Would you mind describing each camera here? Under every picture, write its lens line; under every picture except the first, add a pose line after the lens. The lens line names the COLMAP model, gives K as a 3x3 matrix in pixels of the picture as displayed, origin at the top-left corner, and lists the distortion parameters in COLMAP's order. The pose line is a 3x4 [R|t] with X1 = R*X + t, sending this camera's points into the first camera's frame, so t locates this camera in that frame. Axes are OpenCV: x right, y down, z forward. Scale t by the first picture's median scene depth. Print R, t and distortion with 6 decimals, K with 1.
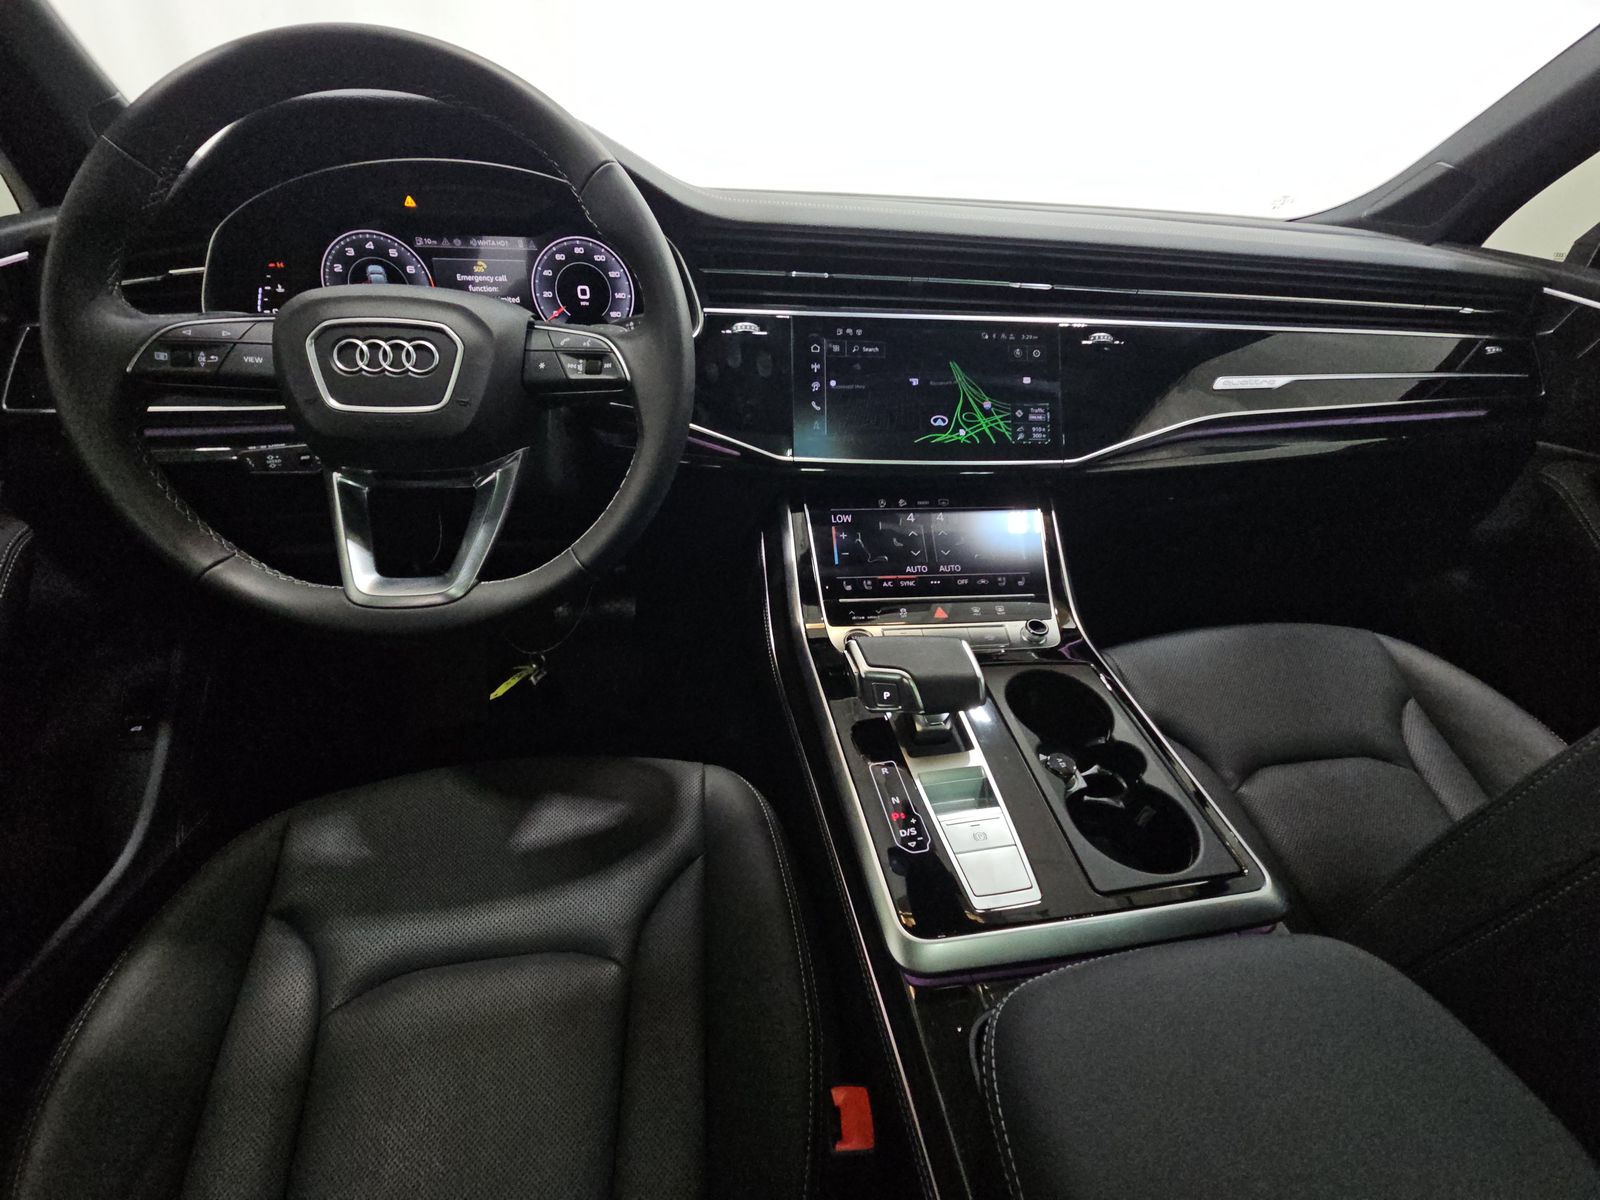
lens RADIAL K [[631.7, 0, 813.6], [0, 631.7, 612.4], [0, 0, 1]] dist [-0.011383, -0.001405]
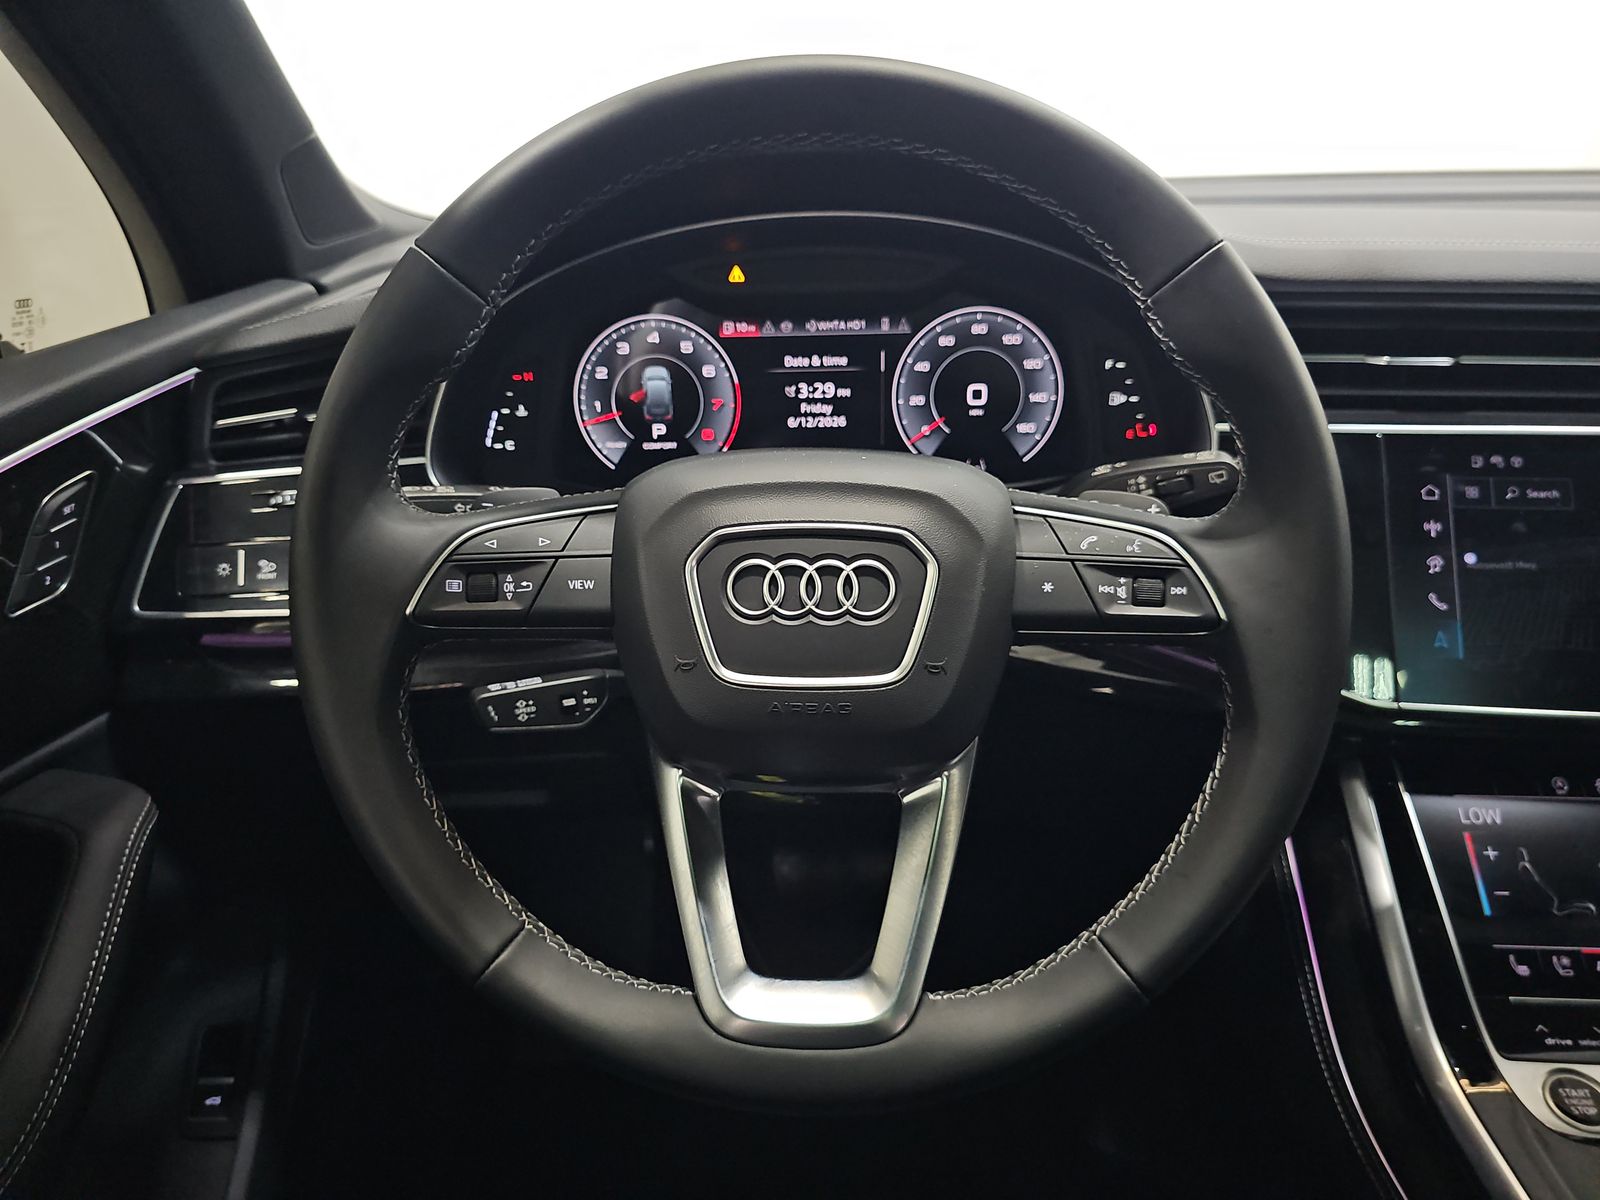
lens RADIAL K [[1053.2, 0, 789.9], [0, 1053.2, 613.0], [0, 0, 1]] dist [-0.003751, -0.012274]
pose [[0.977380, 0.021705, -0.210373, -0.354837], [-0.052504, 0.988481, -0.141945, -0.177446], [0.204869, 0.149780, 0.967261, 0.059814]]
